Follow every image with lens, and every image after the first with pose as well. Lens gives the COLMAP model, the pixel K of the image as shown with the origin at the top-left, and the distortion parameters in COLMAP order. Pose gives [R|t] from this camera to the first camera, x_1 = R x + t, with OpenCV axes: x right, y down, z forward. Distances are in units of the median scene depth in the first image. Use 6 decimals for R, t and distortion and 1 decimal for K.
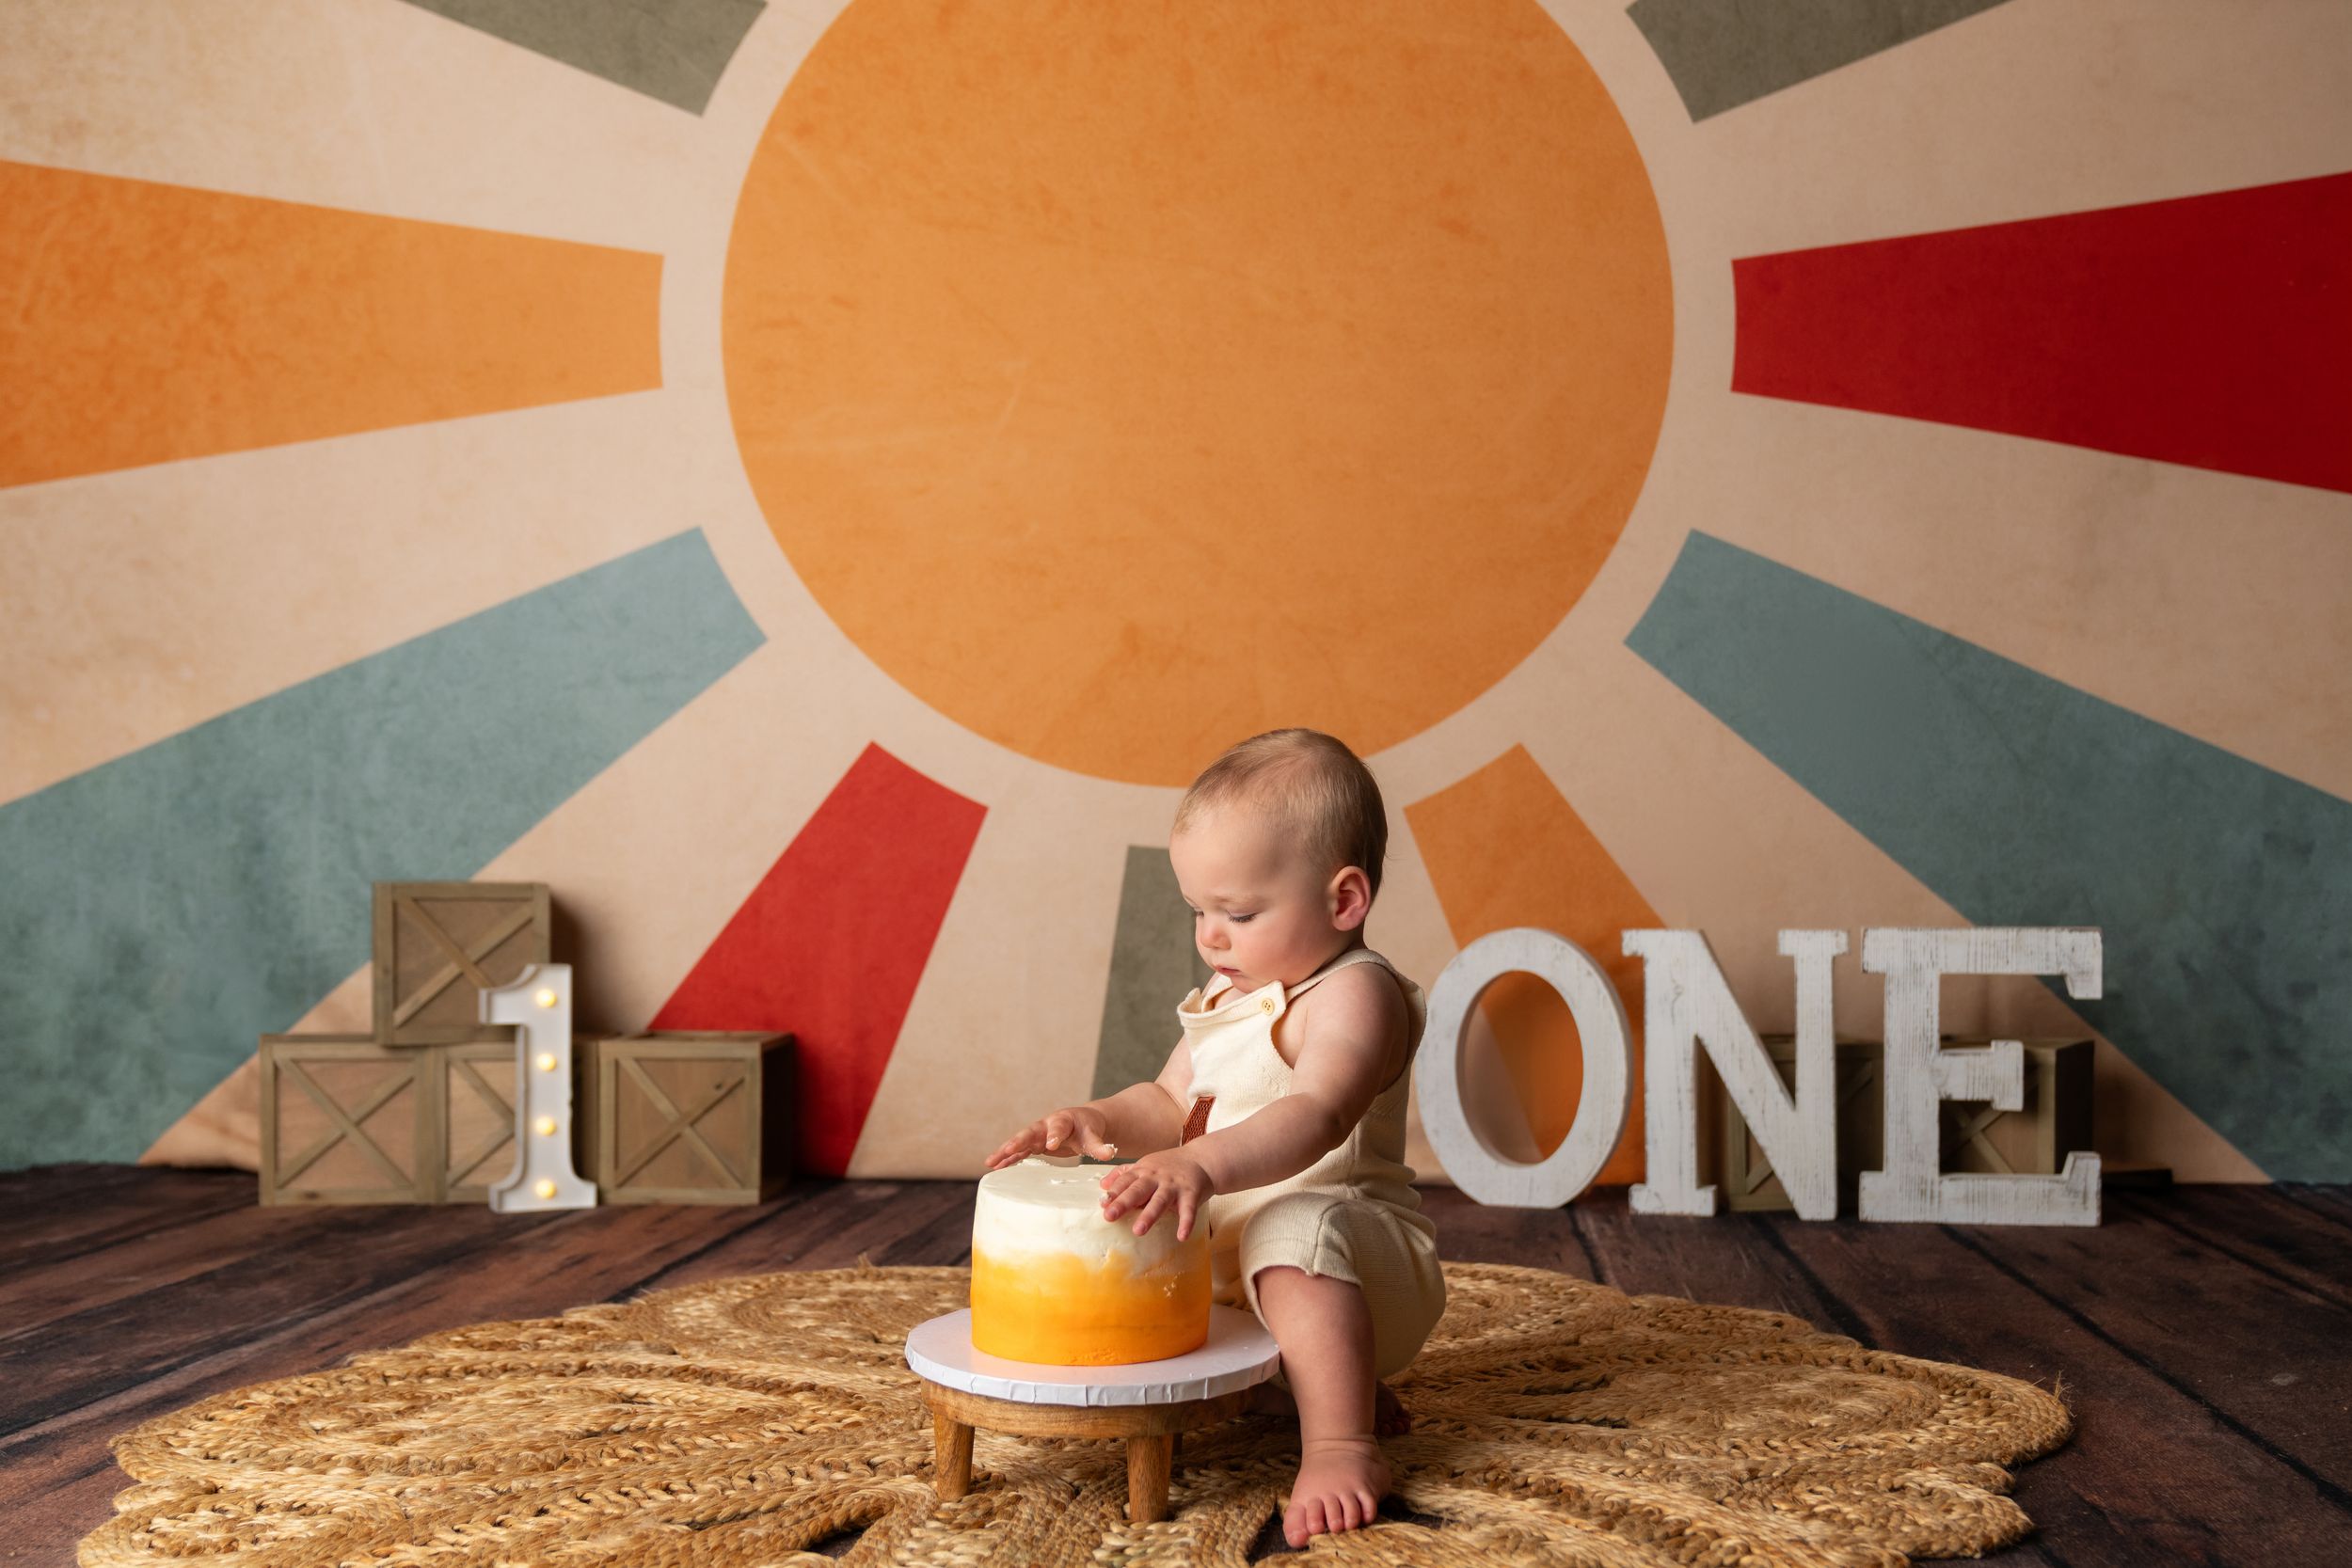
lens RADIAL K [[2382.8, 0, 1331.1], [0, 2382.8, 887.3], [0, 0, 1]] dist [-0.010379, -0.001109]
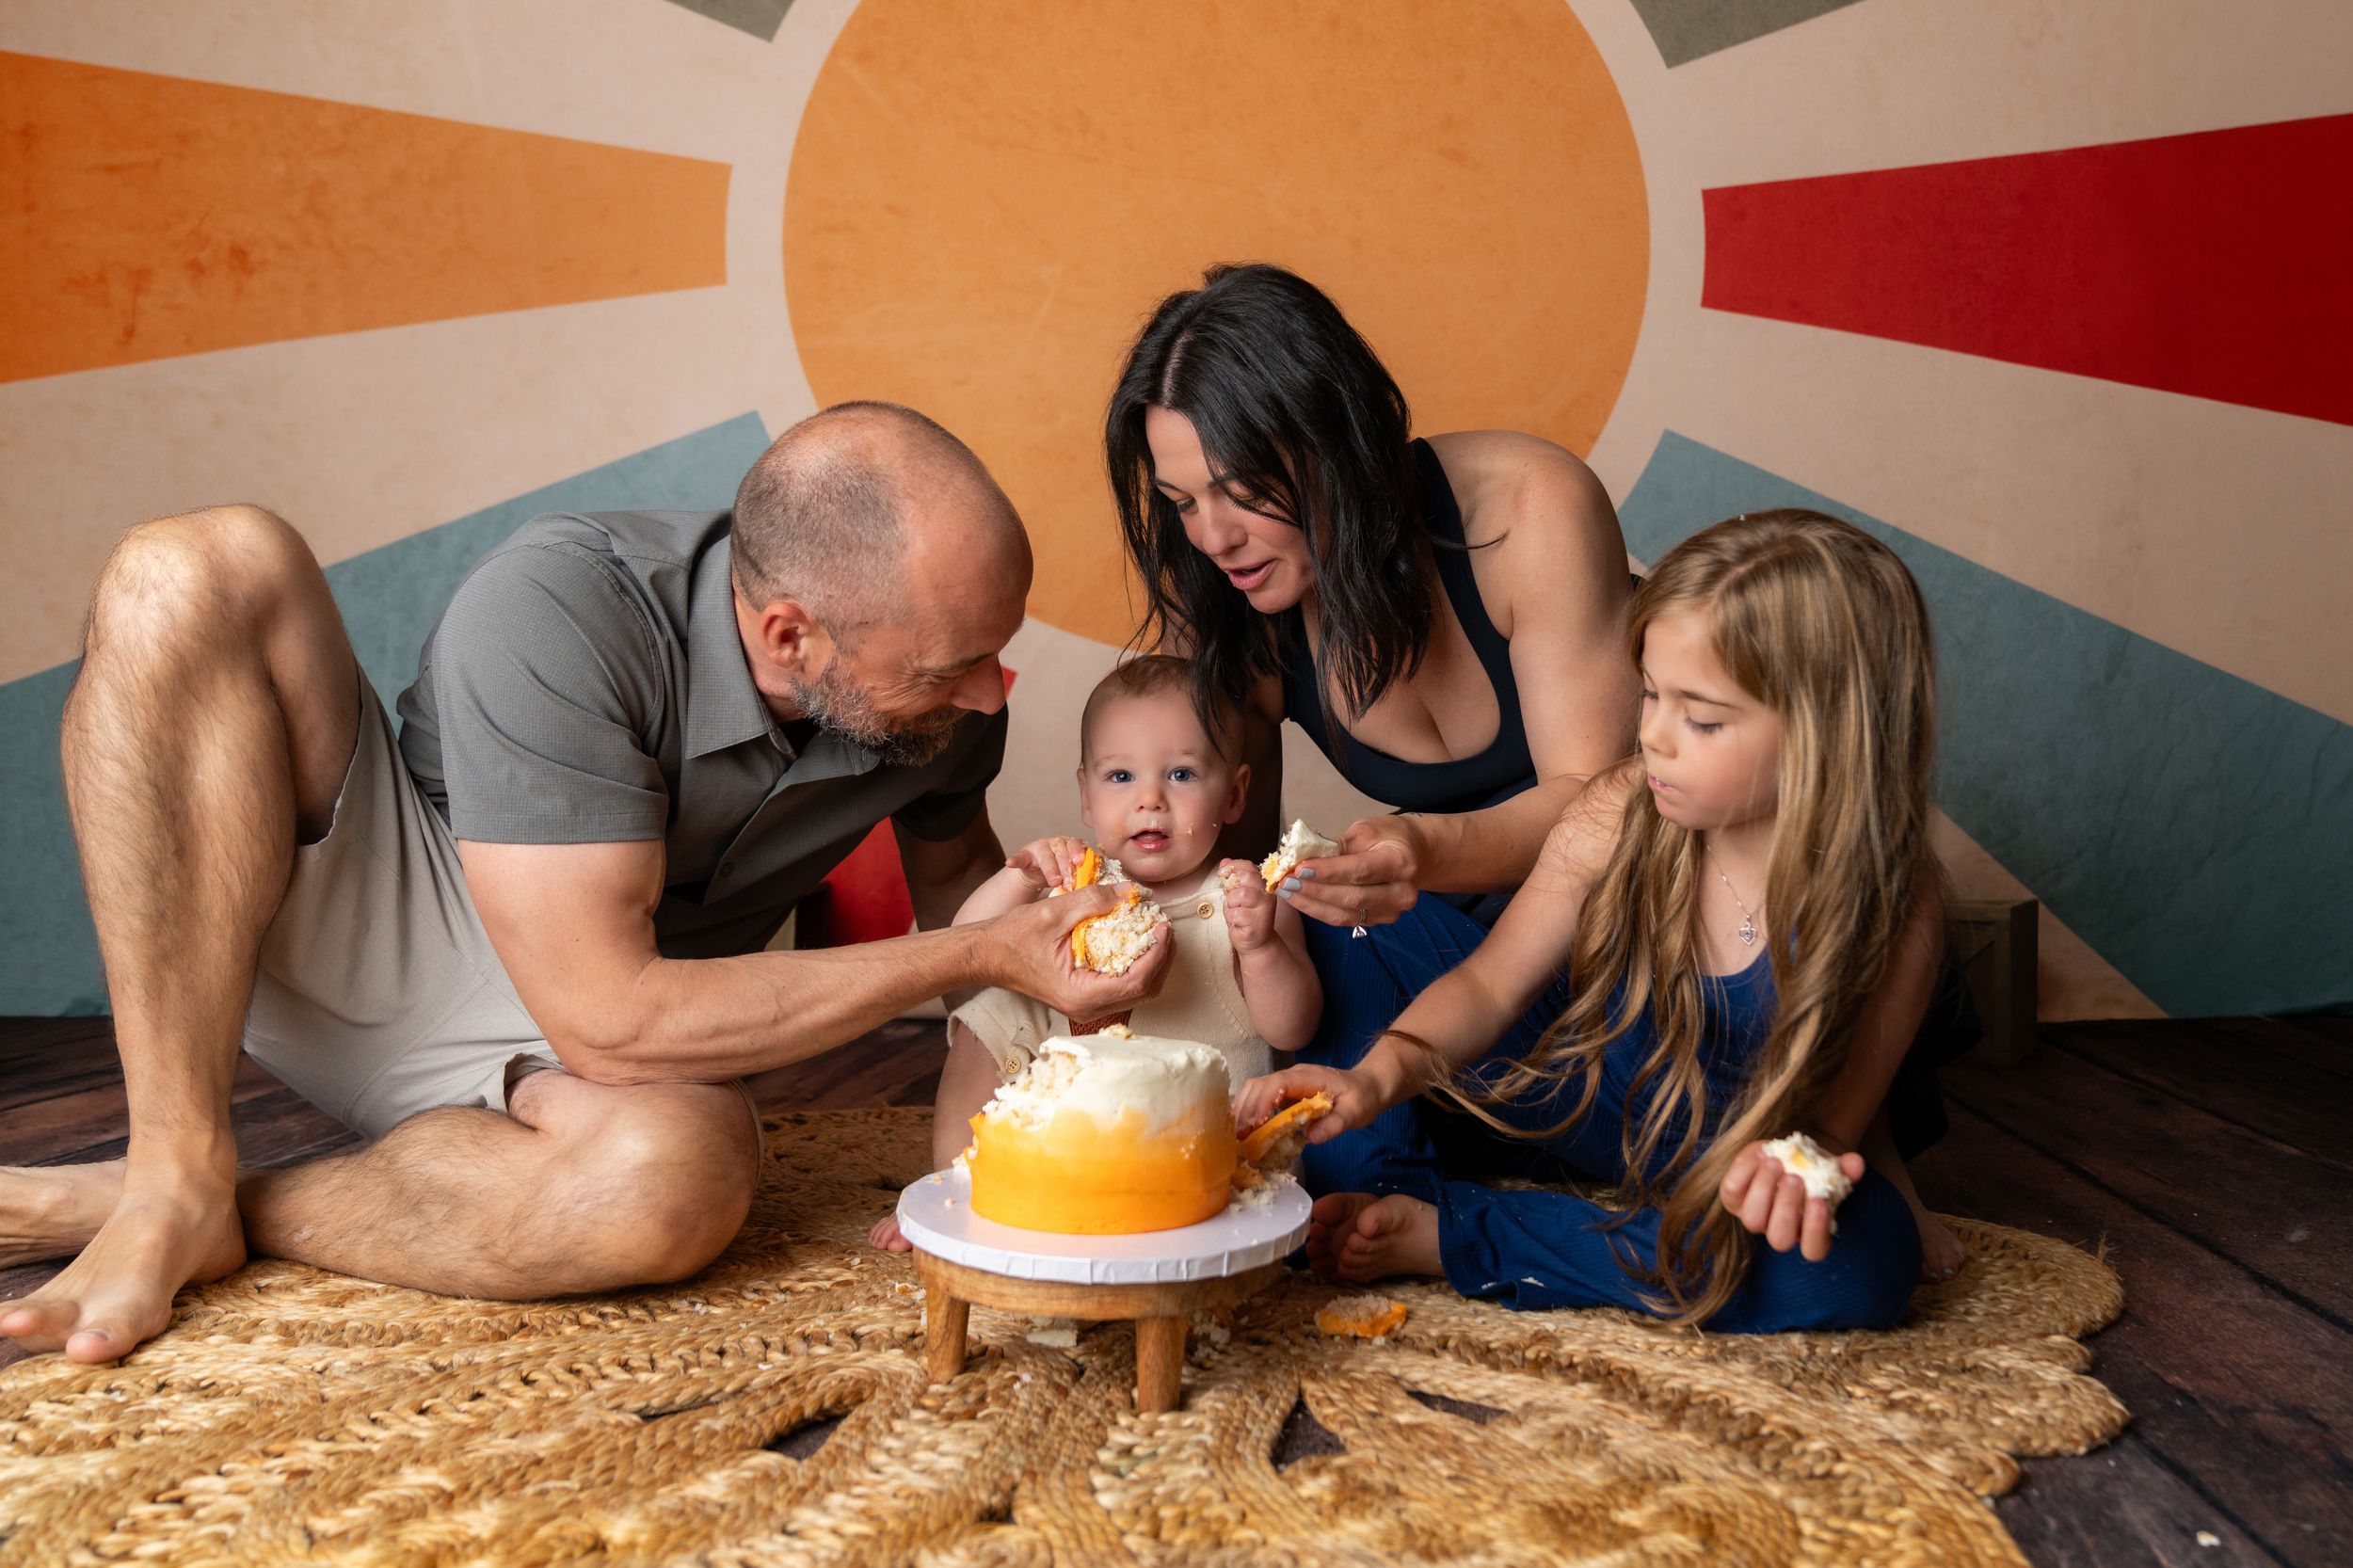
lens RADIAL K [[1927.2, 0, 1362.1], [0, 1927.2, 654.2], [0, 0, 1]] dist [-0.019144, 0.011976]
pose [[0.999494, 0.014699, 0.028201, -0.021263], [-0.012790, 0.997691, -0.066701, 0.025073], [-0.029116, 0.066306, 0.997374, 0.217867]]
